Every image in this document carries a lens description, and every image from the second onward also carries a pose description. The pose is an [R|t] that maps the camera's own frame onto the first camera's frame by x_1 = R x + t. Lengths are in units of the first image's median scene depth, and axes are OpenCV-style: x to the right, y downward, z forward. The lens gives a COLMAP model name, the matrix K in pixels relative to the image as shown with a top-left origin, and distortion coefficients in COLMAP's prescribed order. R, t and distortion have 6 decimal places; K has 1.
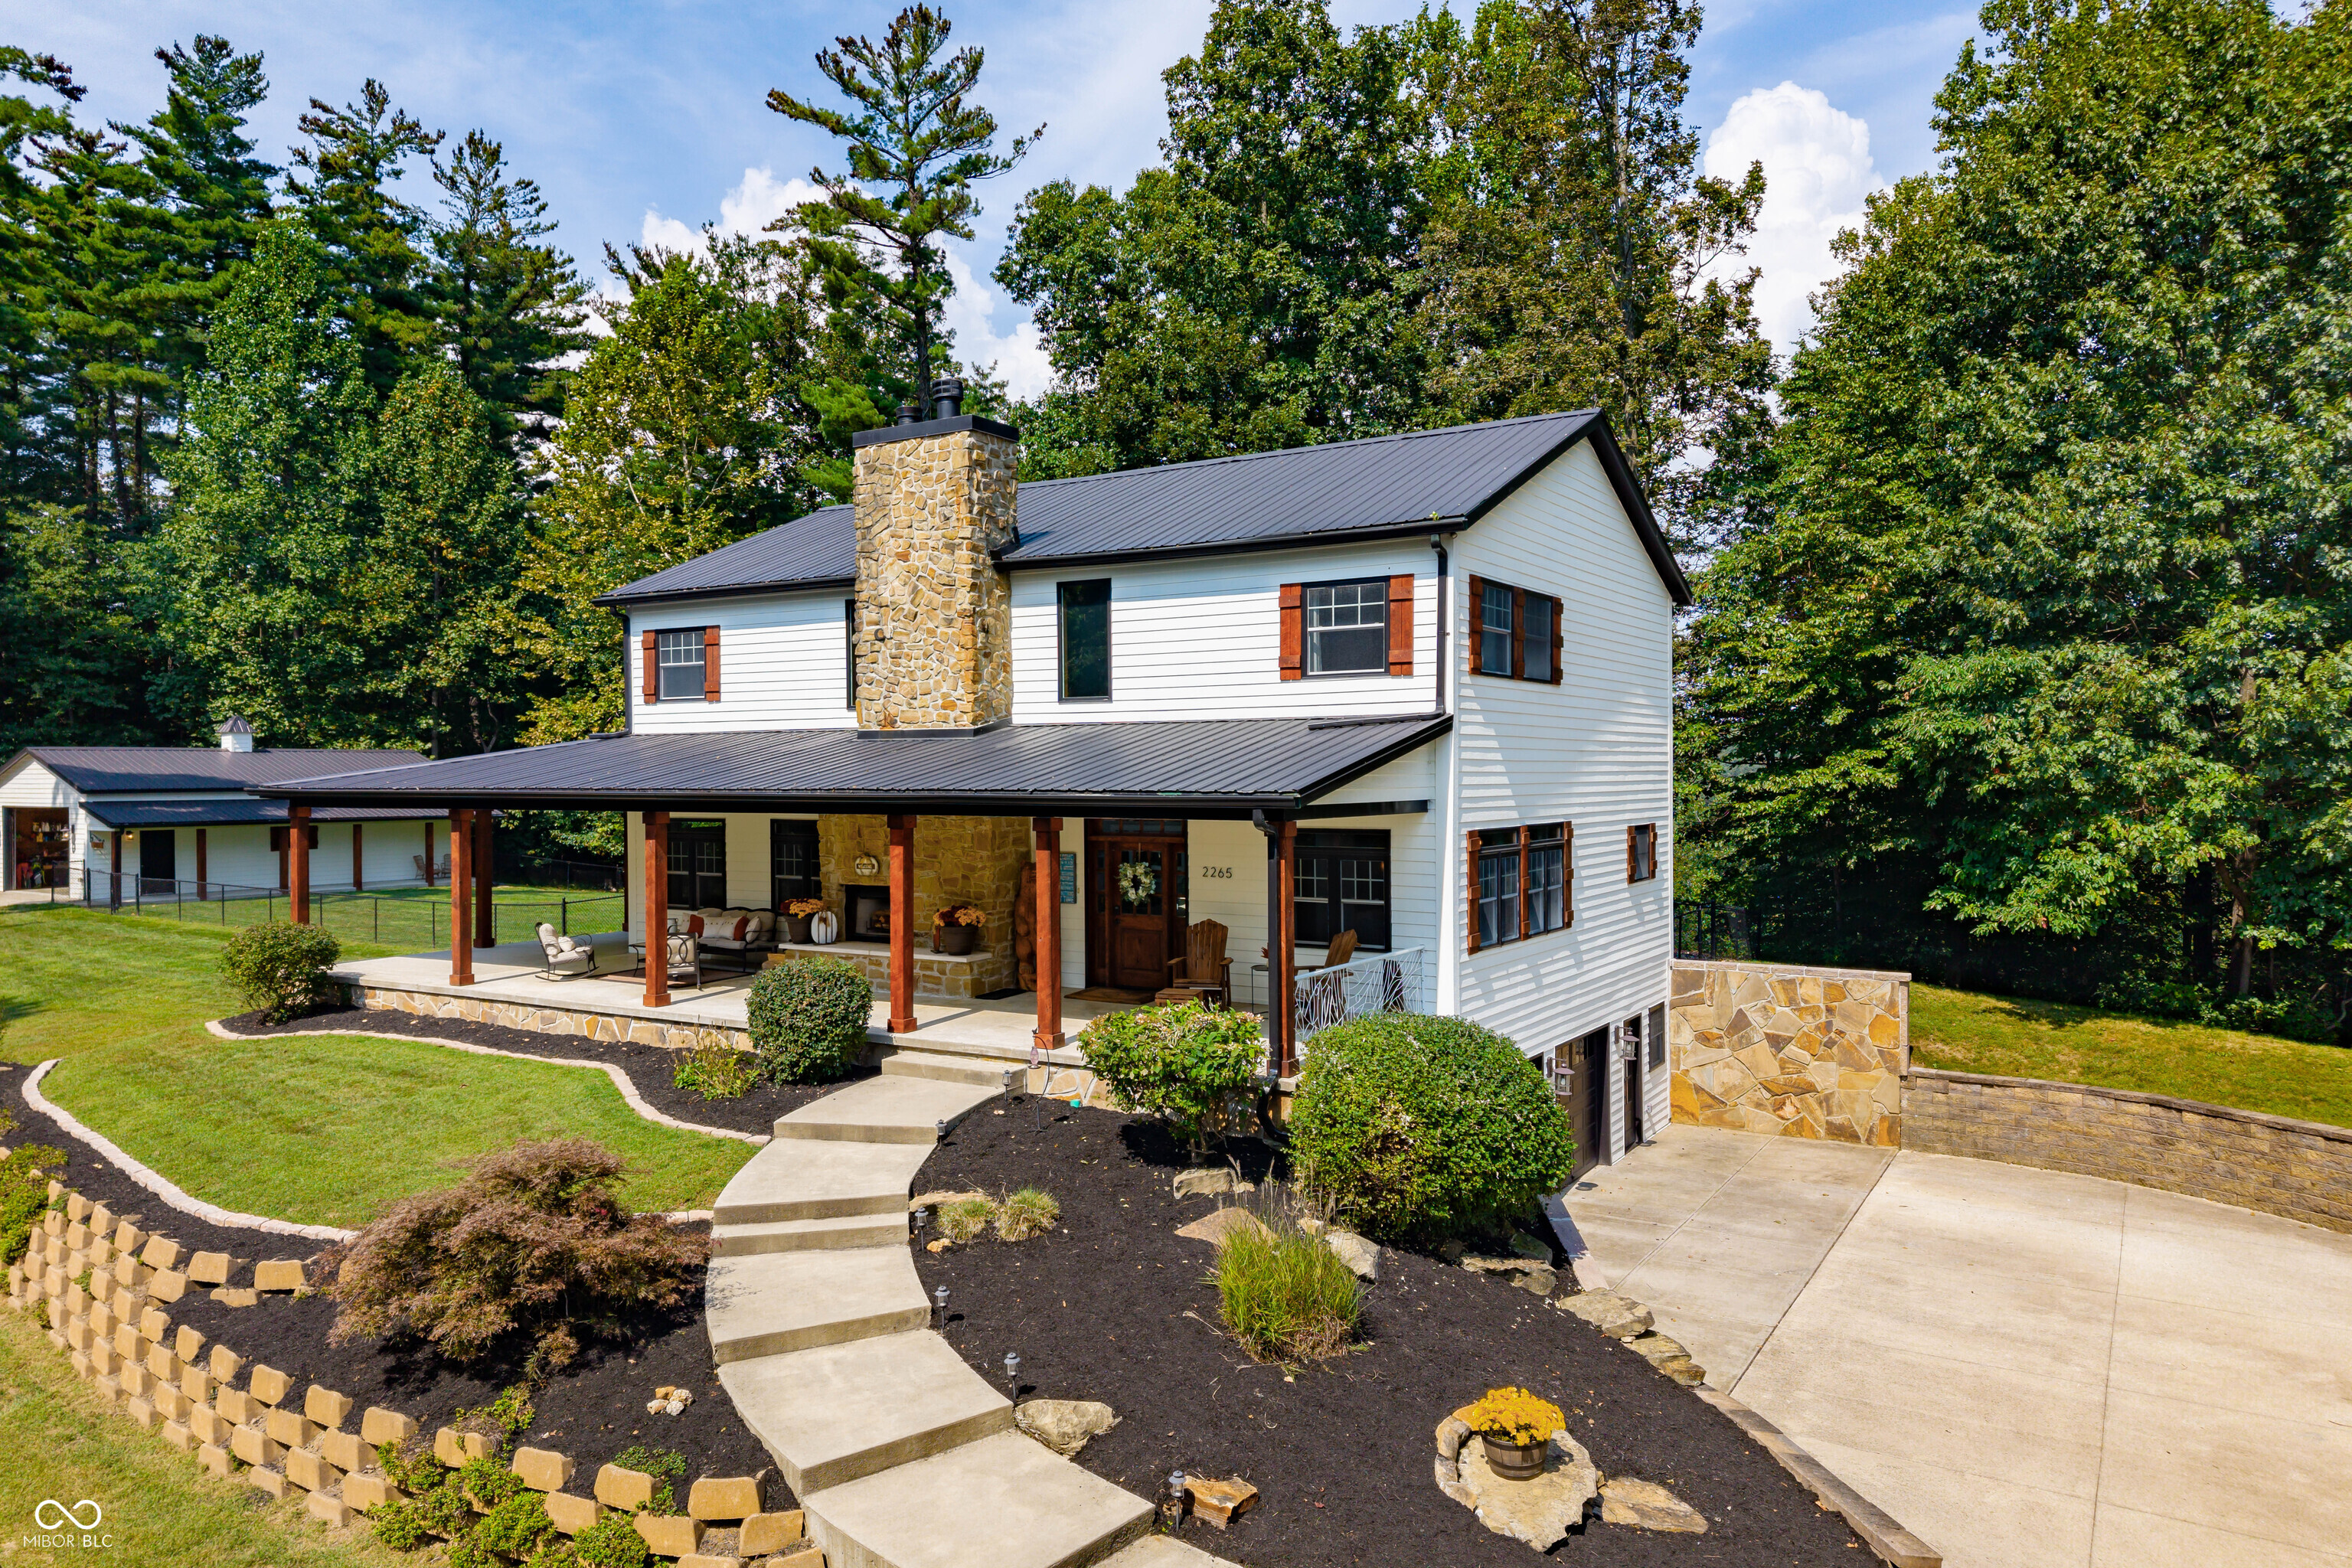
lens RADIAL K [[1582.1, 0, 1181.9], [0, 1582.1, 774.3], [0, 0, 1]] dist [0.019505, -0.019363]
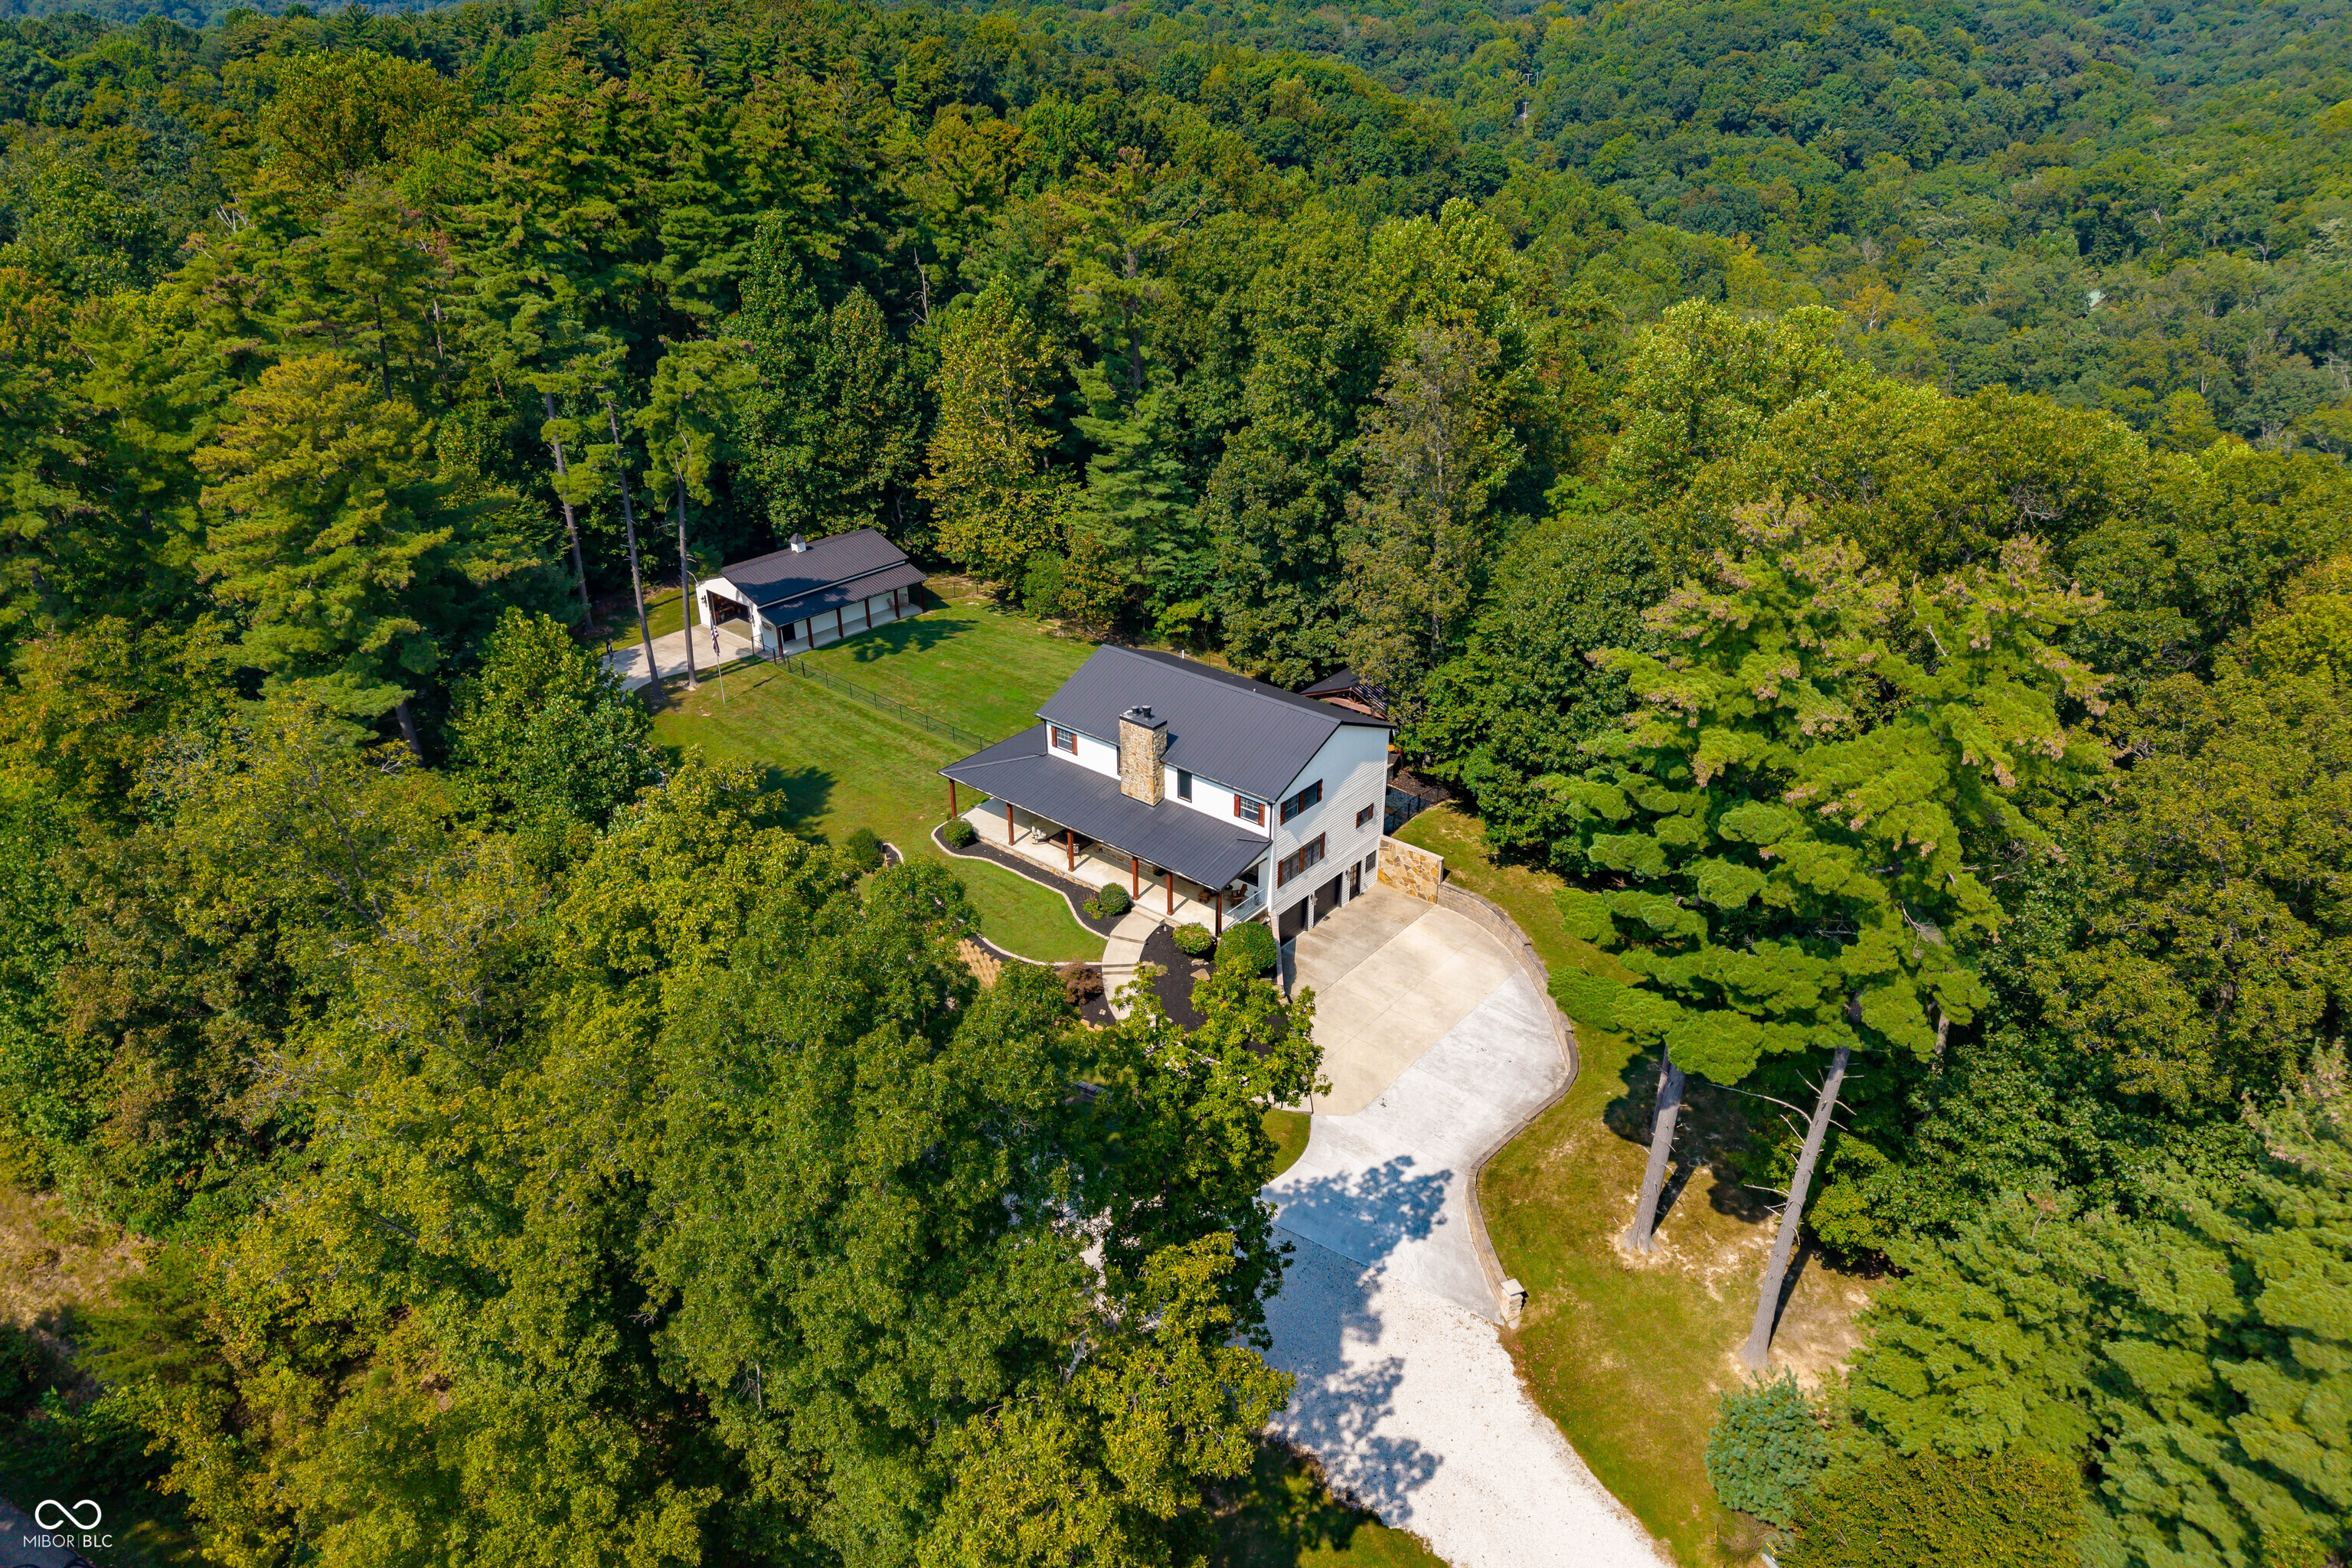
lens RADIAL K [[1582.1, 0, 1174.1], [0, 1582.1, 774.1], [0, 0, 1]] dist [0.019505, -0.019363]
pose [[0.990371, 0.061102, -0.124221, 0.306729], [0.001220, 0.893434, 0.449193, -1.471579], [0.138430, -0.445020, 0.884757, -1.843834]]
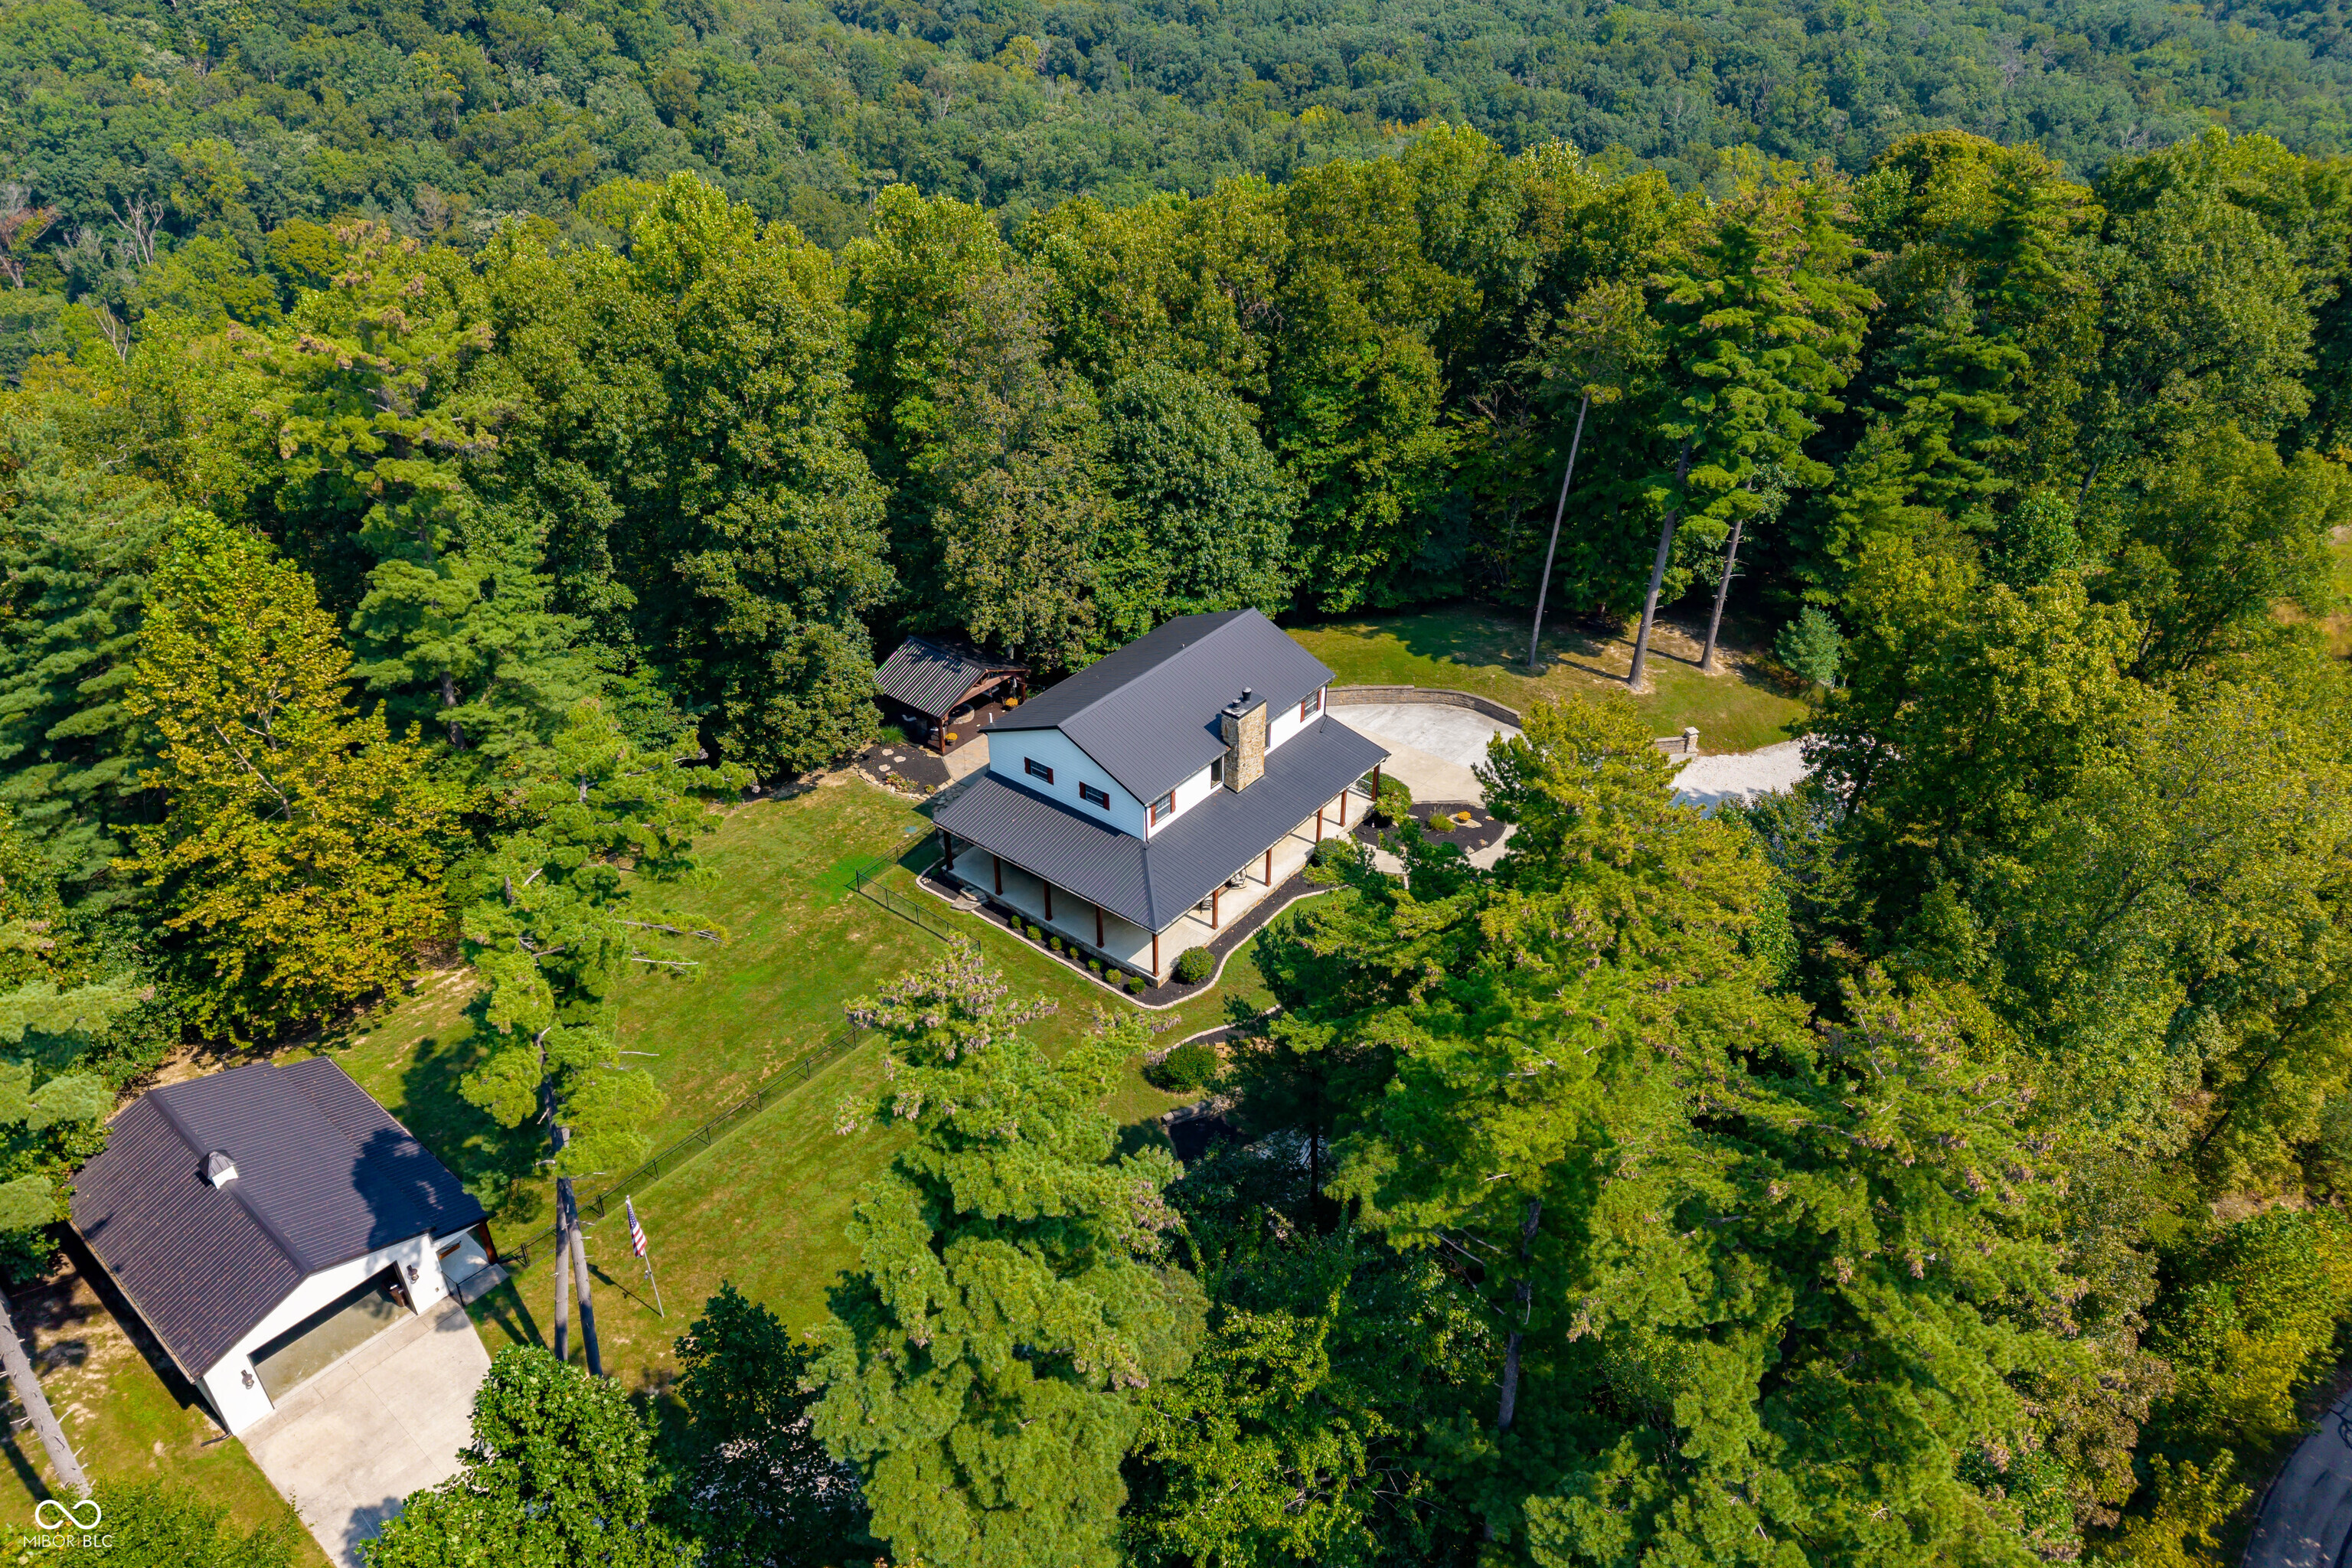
lens RADIAL K [[1582.1, 0, 1166.6], [0, 1582.1, 762.8], [0, 0, 1]] dist [0.019505, -0.019363]
pose [[0.112667, -0.524472, 0.843941, -2.739986], [0.002627, 0.849503, 0.527578, -1.678179], [-0.993629, -0.057224, 0.097088, 0.753657]]
